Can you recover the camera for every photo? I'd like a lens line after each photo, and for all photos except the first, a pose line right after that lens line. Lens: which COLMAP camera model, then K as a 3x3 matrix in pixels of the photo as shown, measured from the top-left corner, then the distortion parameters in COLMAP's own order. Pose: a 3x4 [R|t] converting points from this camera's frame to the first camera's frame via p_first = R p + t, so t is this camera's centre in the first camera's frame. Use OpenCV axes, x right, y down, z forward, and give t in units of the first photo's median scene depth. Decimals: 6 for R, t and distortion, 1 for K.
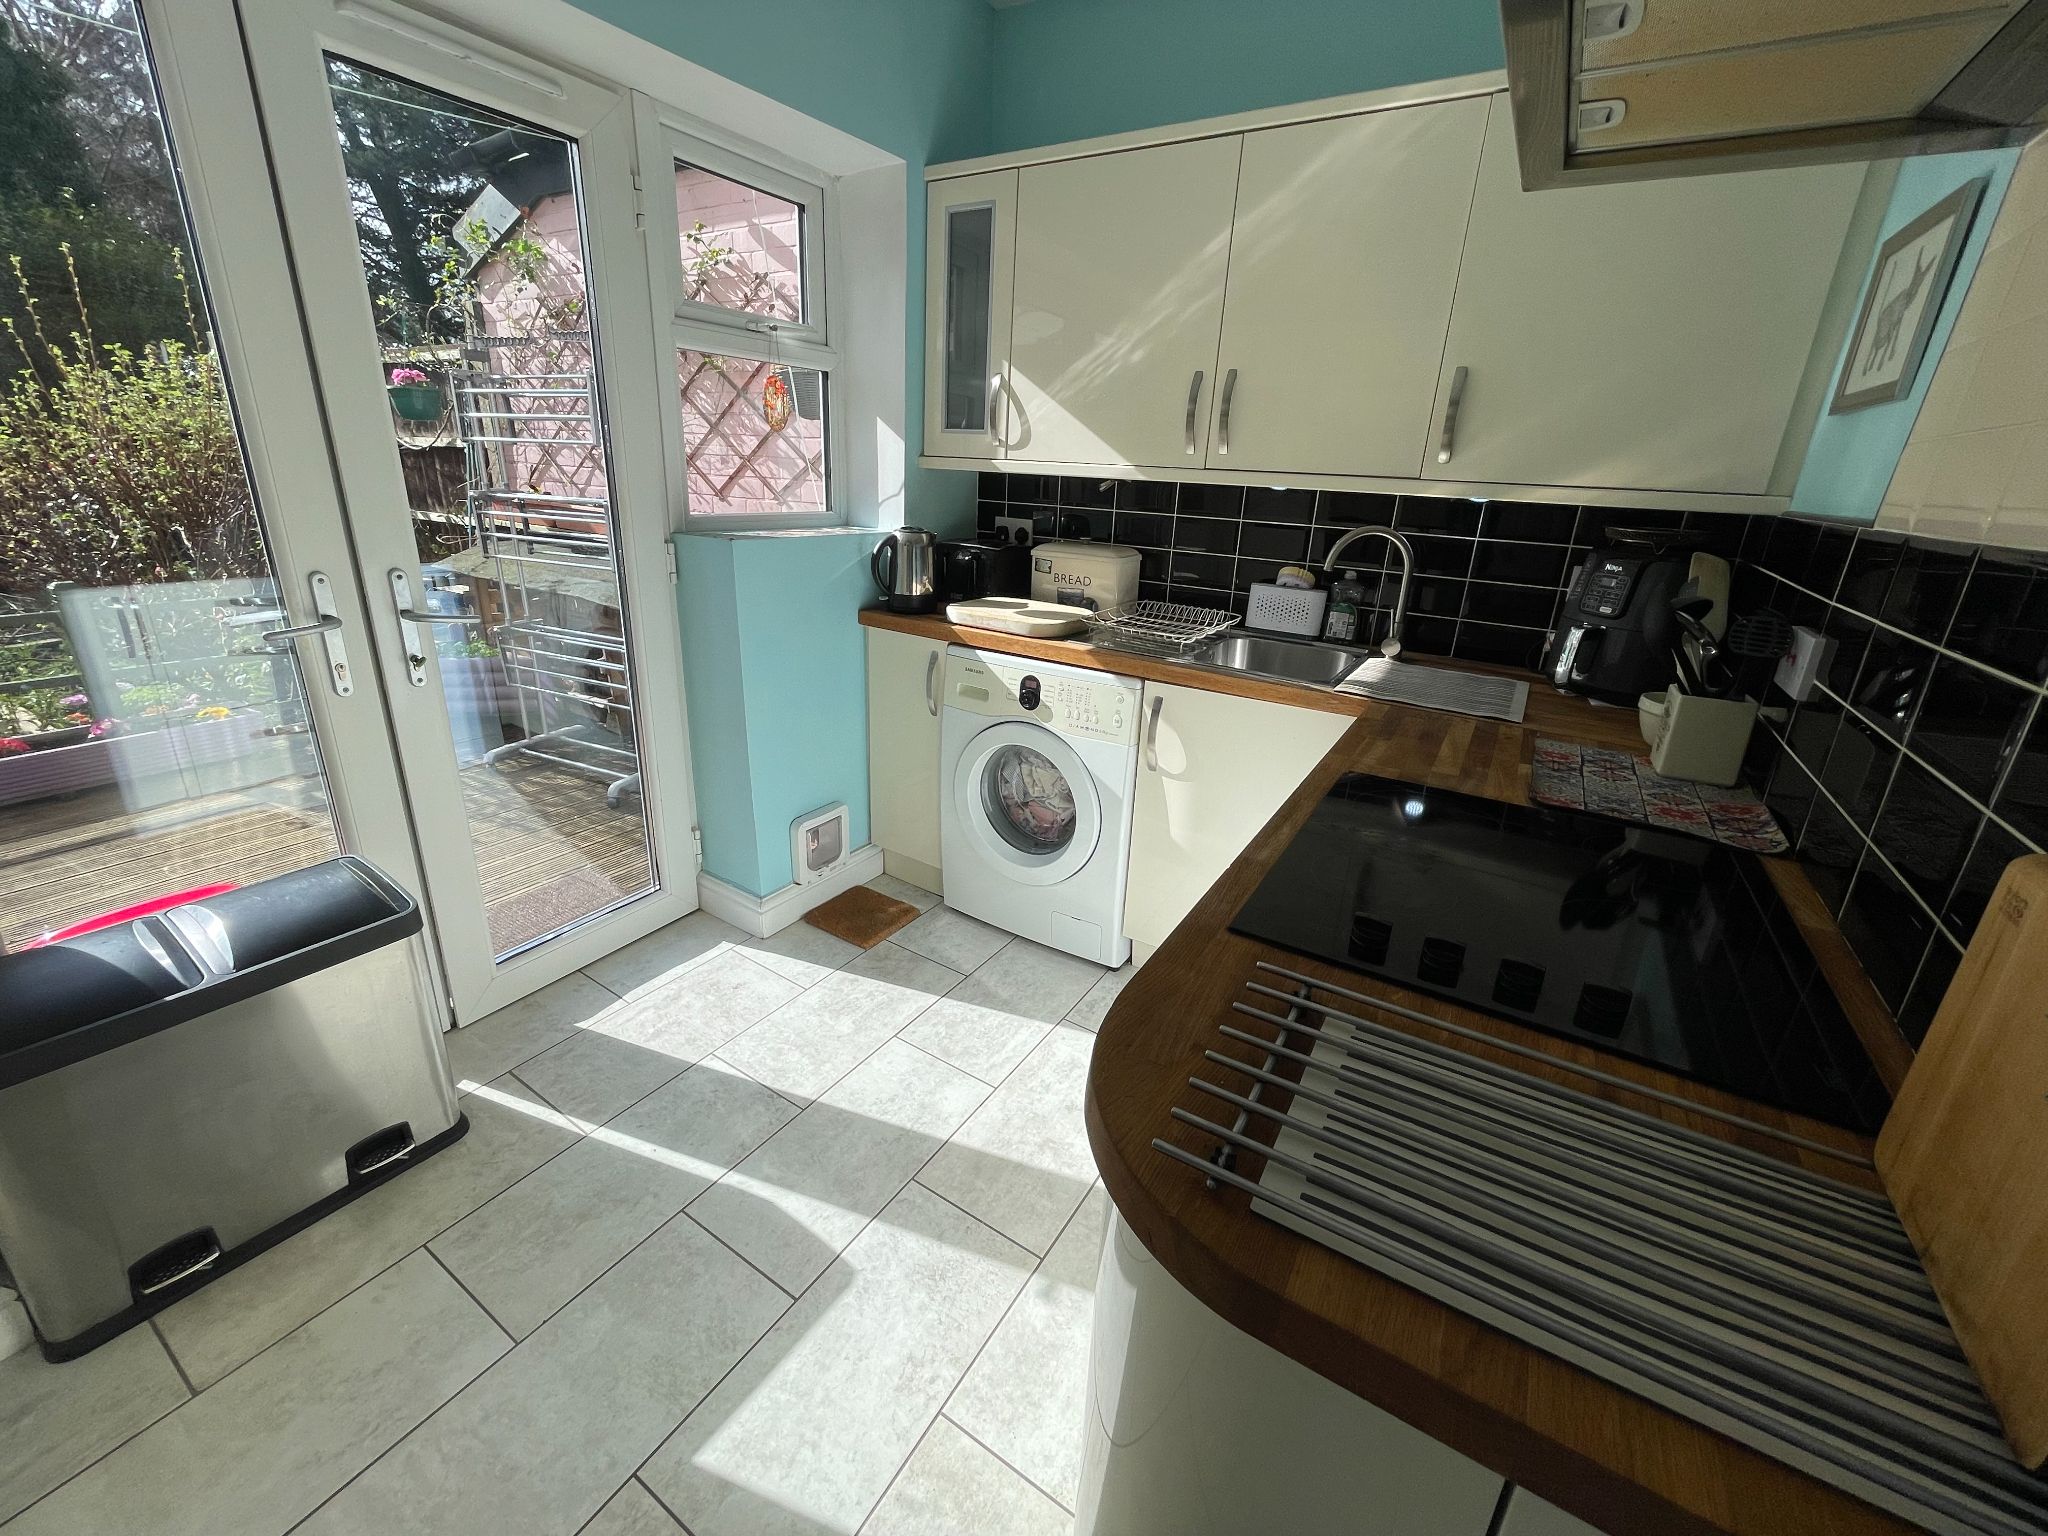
lens RADIAL K [[831.4, 0, 1017.6], [0, 831.4, 748.5], [0, 0, 1]] dist [-0.002173, -0.000424]
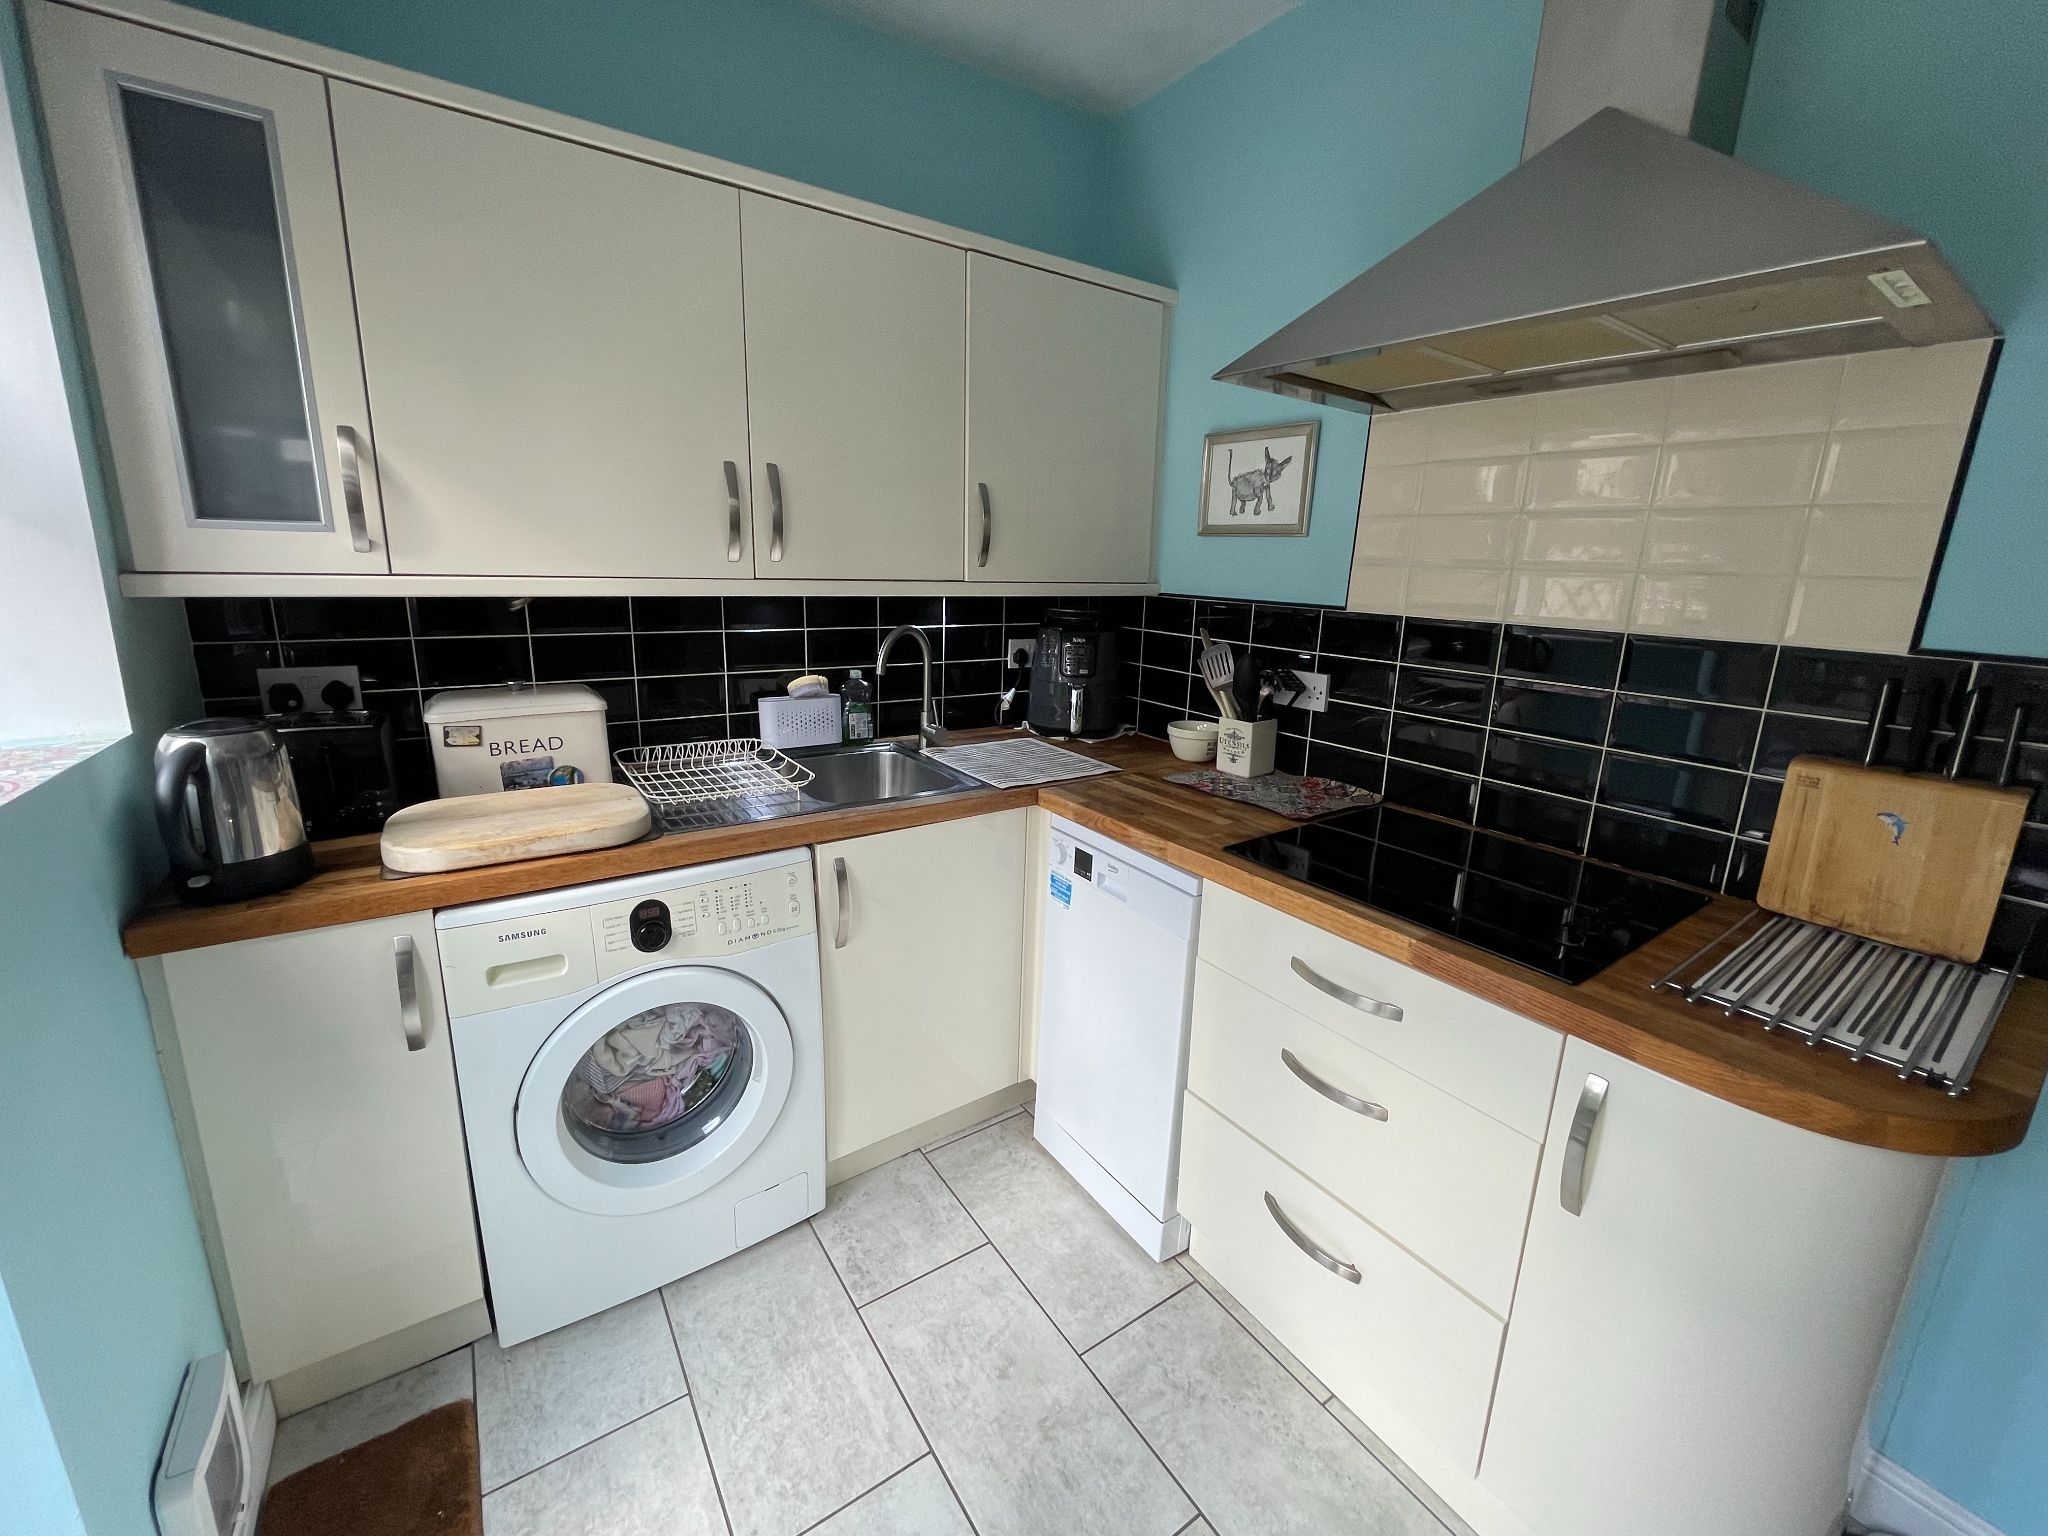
lens RADIAL K [[831.4, 0, 1031.9], [0, 831.4, 746.9], [0, 0, 1]] dist [-0.002173, -0.000424]
pose [[0.385275, -0.237129, 0.891814, -0.415313], [0.287791, 0.949097, 0.128031, -0.196669], [-0.876778, 0.207329, 0.433907, 0.422301]]
